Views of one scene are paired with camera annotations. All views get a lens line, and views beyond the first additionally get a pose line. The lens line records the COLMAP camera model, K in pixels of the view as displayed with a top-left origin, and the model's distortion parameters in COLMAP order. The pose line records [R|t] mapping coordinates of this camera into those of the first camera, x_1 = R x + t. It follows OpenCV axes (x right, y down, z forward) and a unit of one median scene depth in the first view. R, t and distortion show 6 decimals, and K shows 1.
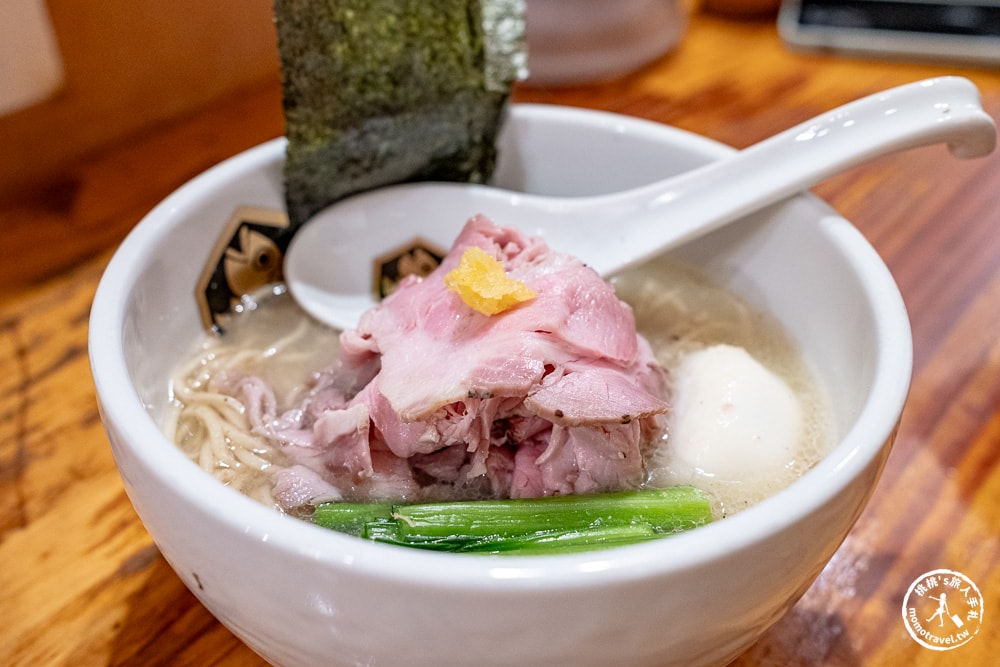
lens RADIAL K [[1103.8, 0, 500.0], [0, 1103.8, 333.5], [0, 0, 1]] dist [-0.017580, 0.022798]
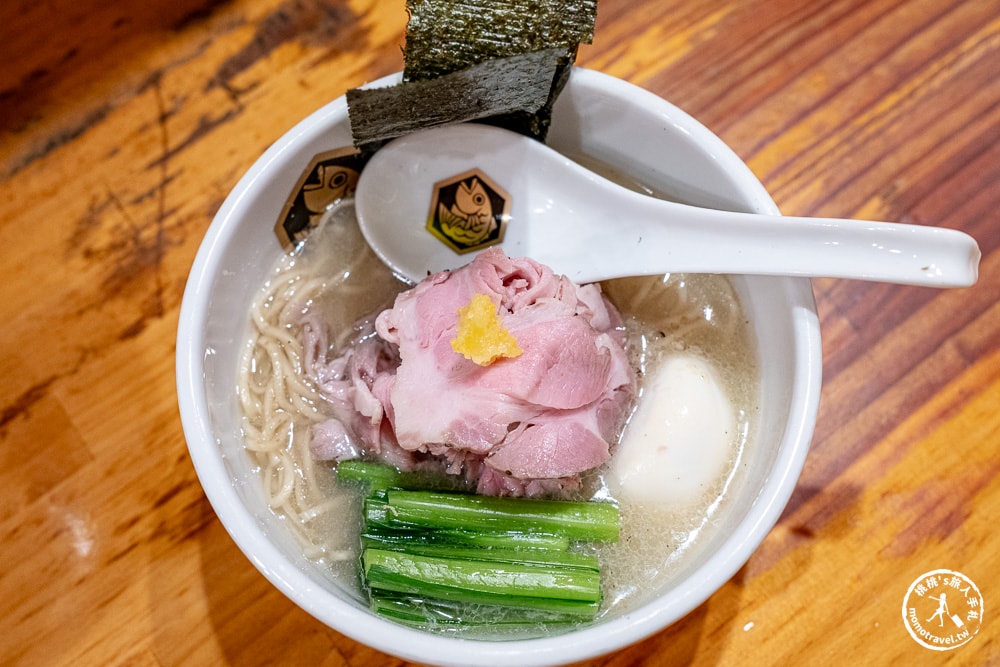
lens RADIAL K [[1103.8, 0, 500.0], [0, 1103.8, 333.5], [0, 0, 1]] dist [-0.017580, 0.022798]
pose [[0.969597, 0.215254, -0.116391, 0.140228], [-0.116132, 0.823428, 0.555410, -0.695898], [0.215394, -0.525007, 0.823391, -0.008520]]
